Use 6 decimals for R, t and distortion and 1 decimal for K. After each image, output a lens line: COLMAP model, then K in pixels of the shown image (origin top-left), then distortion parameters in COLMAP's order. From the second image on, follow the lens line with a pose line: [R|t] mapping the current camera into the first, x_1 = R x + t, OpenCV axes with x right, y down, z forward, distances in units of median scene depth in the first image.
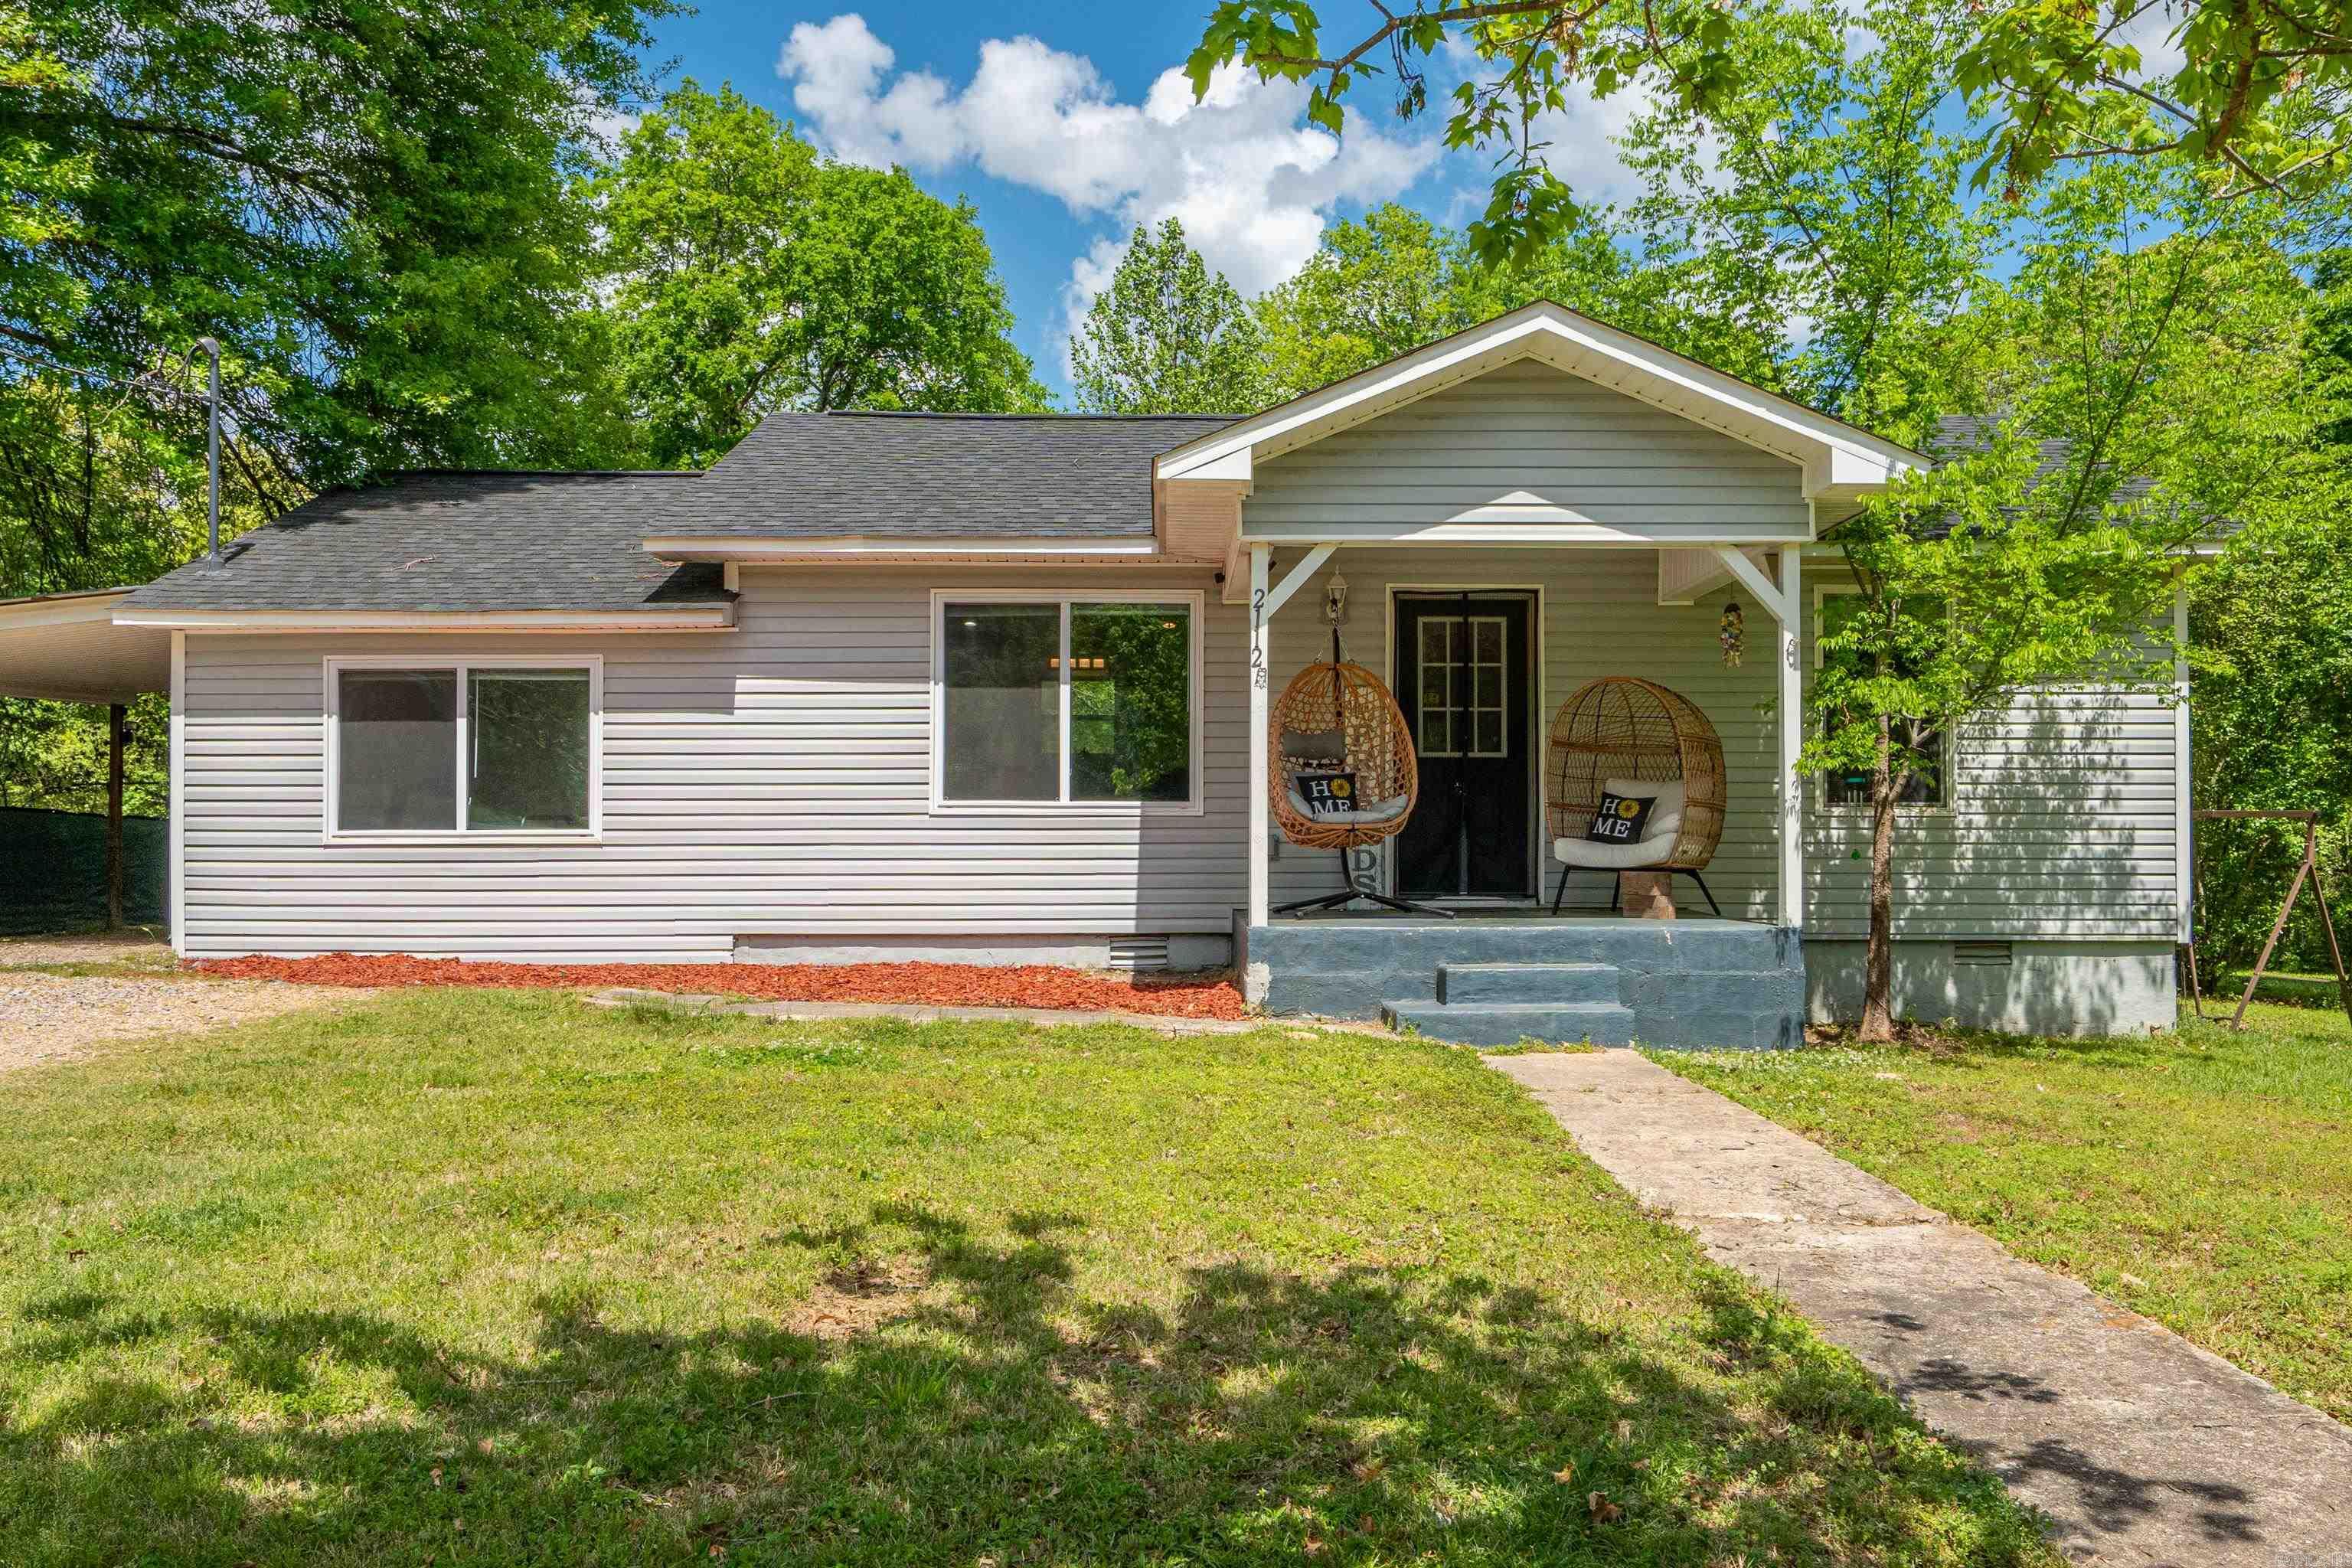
lens RADIAL K [[1924.7, 0, 1175.9], [0, 1924.7, 785.9], [0, 0, 1]] dist [-0.006212, -0.000973]
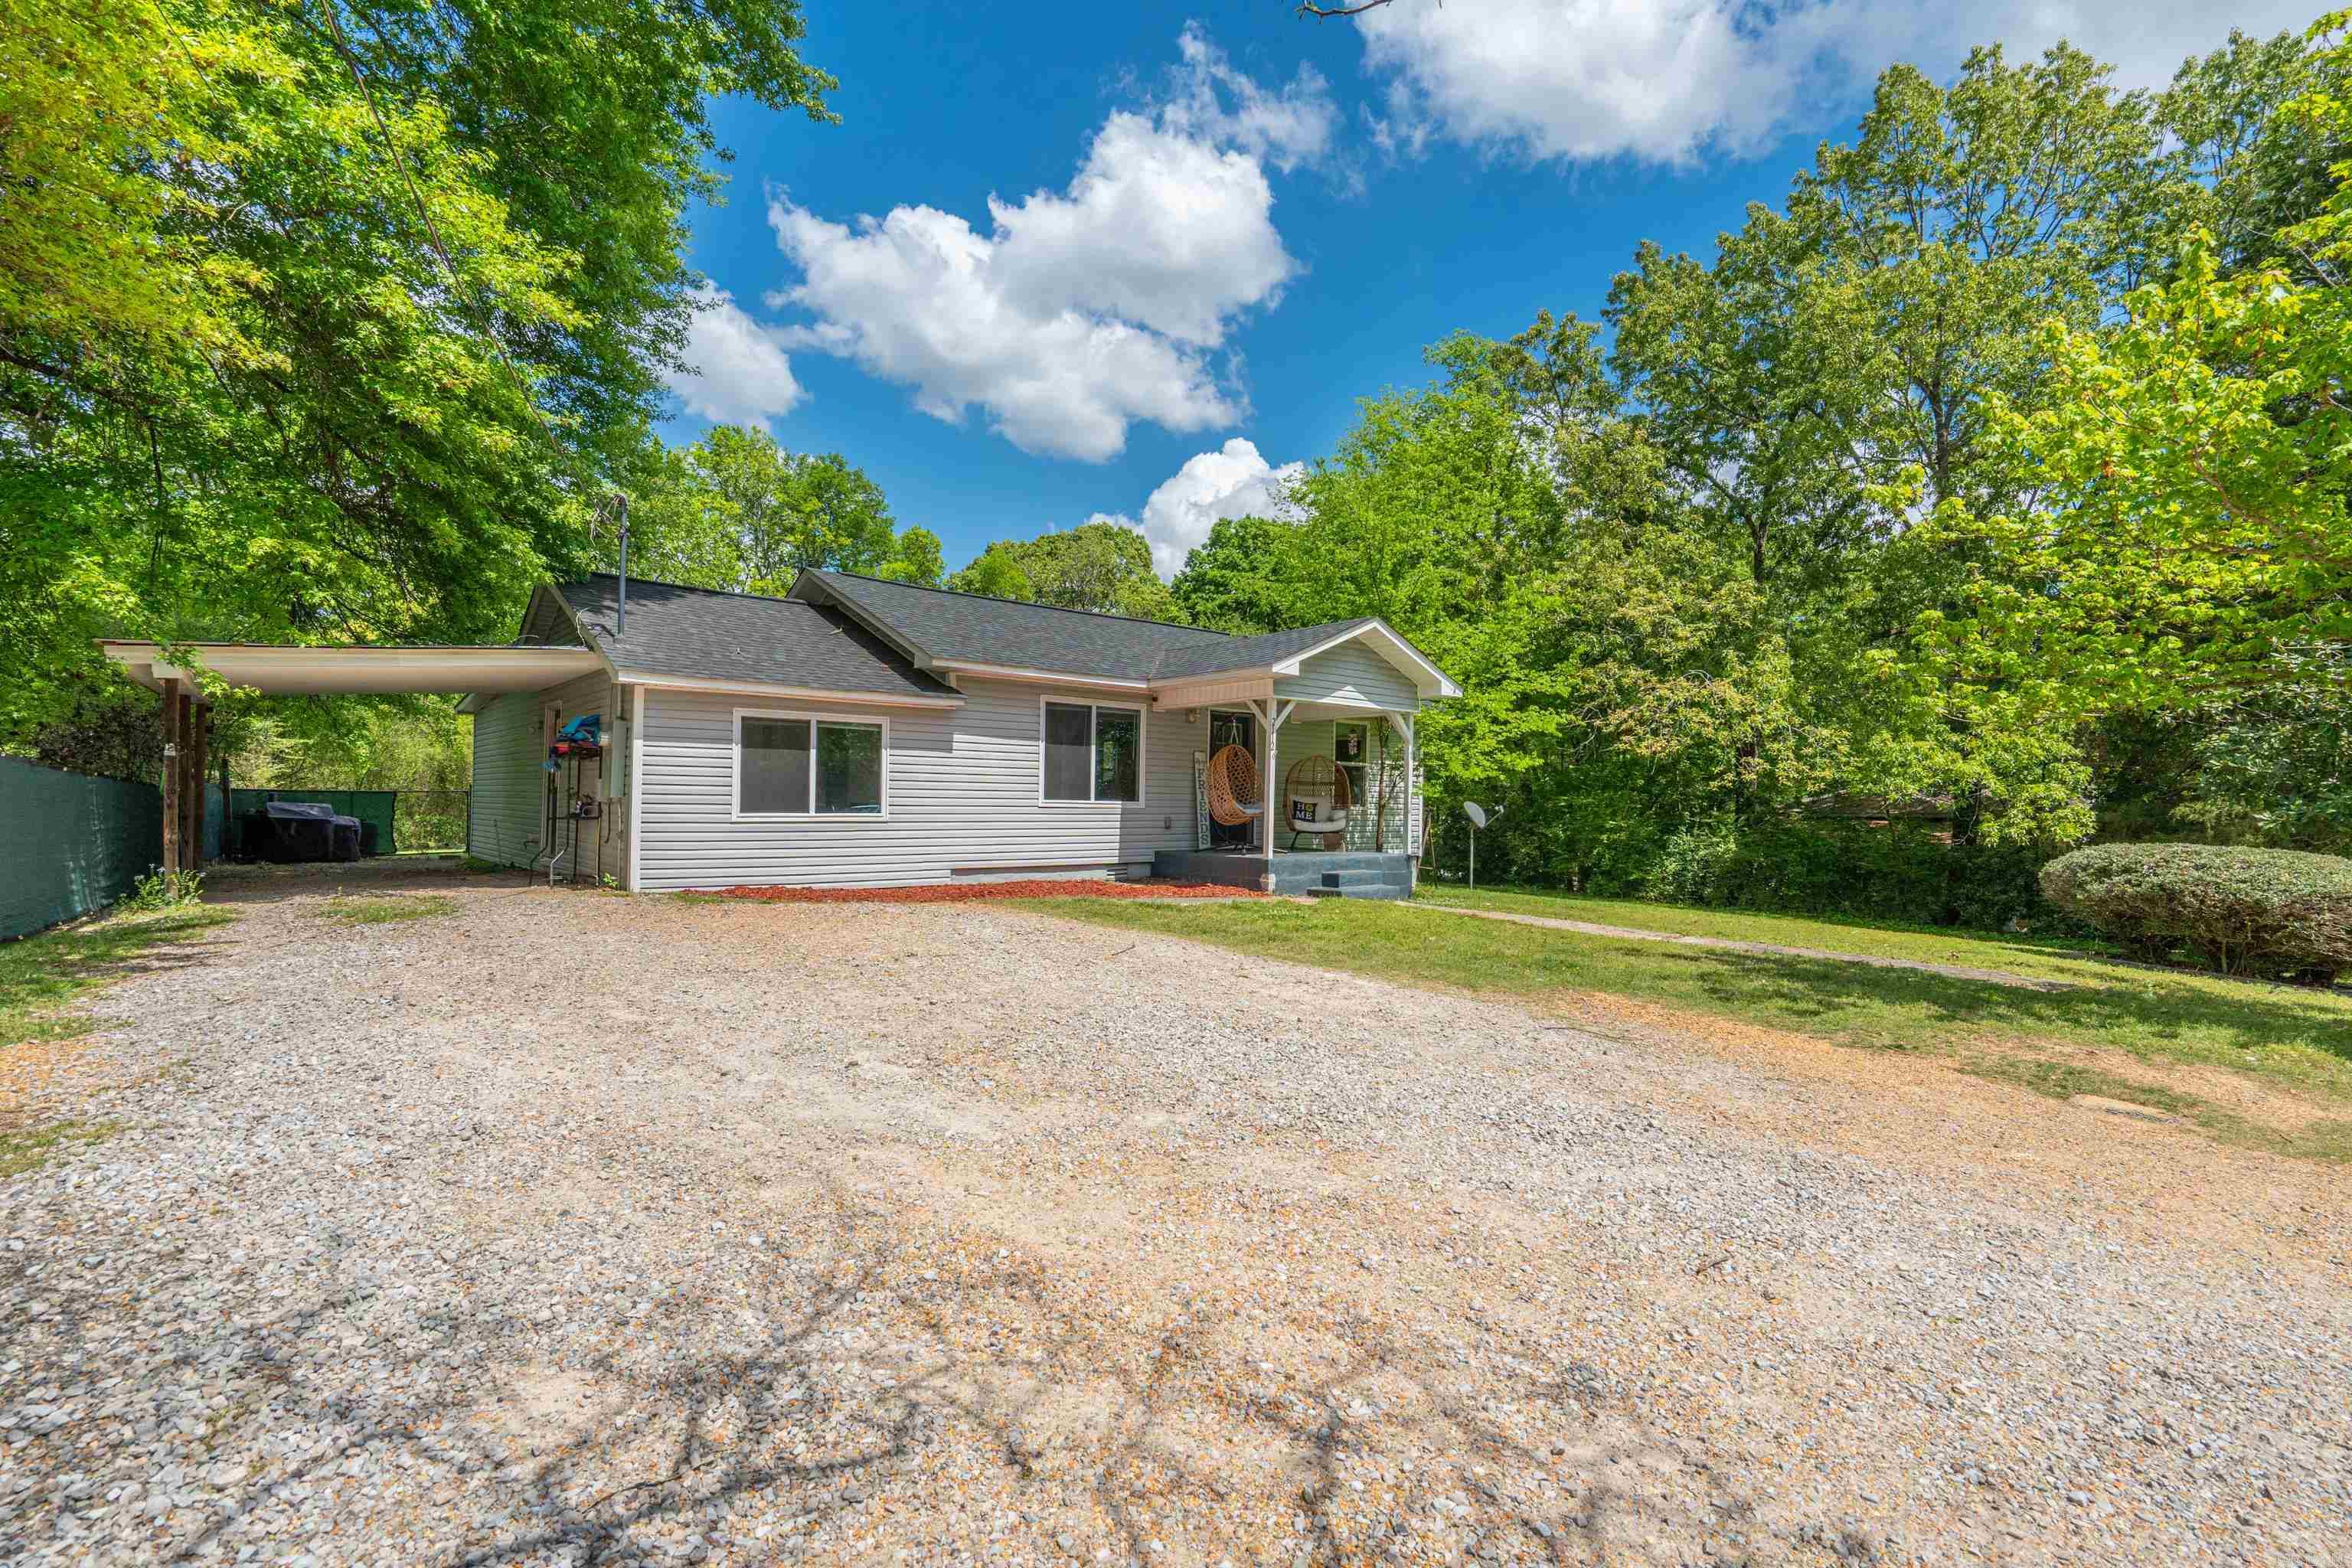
lens RADIAL K [[1090.1, 0, 1173.1], [0, 1090.1, 793.3], [0, 0, 1]] dist [0.001976, 0.000045]
pose [[0.765572, 0.016184, 0.643146, -0.753726], [-0.027978, 0.999575, 0.008150, -0.012351], [-0.642741, -0.024233, 0.765700, 0.037194]]
